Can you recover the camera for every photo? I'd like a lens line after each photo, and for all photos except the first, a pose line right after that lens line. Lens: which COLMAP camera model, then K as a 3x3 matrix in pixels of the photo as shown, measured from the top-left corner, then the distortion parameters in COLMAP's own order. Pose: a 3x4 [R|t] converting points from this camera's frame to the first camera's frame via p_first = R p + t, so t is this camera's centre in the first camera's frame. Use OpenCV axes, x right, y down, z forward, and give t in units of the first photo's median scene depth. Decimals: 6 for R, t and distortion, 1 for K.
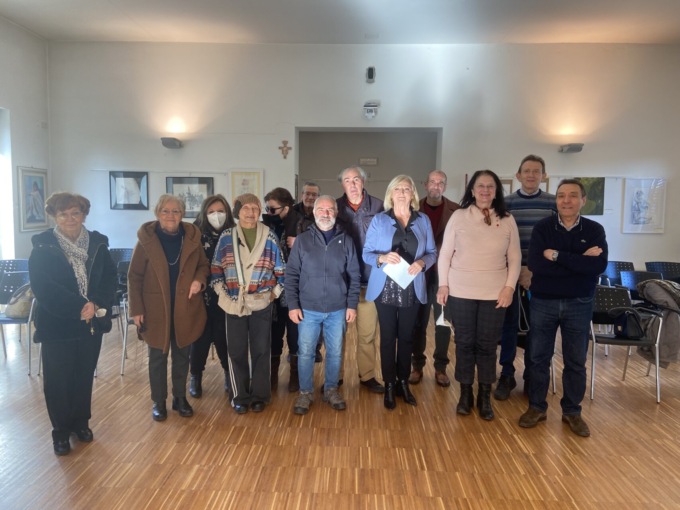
lens RADIAL K [[506.0, 0, 331.5], [0, 506.0, 252.7], [0, 0, 1]] dist [0.125179, -0.159801]
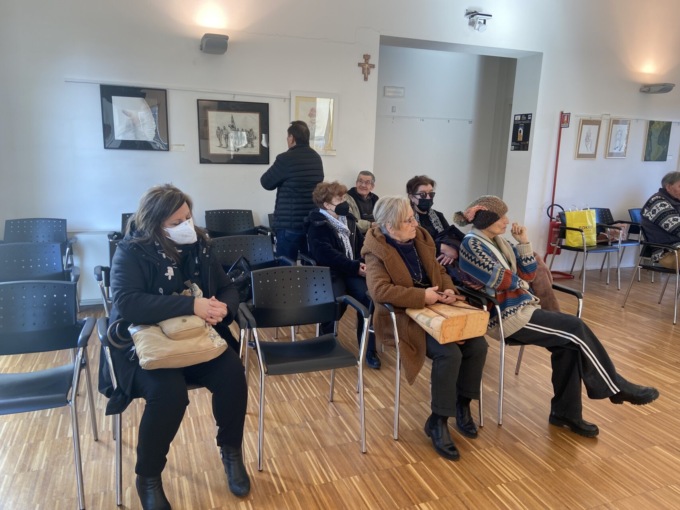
lens RADIAL K [[509.9, 0, 336.2], [0, 509.9, 251.4], [0, 0, 1]] dist [0.108086, -0.129531]
pose [[0.921775, -0.062976, 0.382577, -0.426814], [0.020639, 0.993292, 0.113776, -0.028110], [-0.387176, -0.096980, 0.916891, 0.321534]]
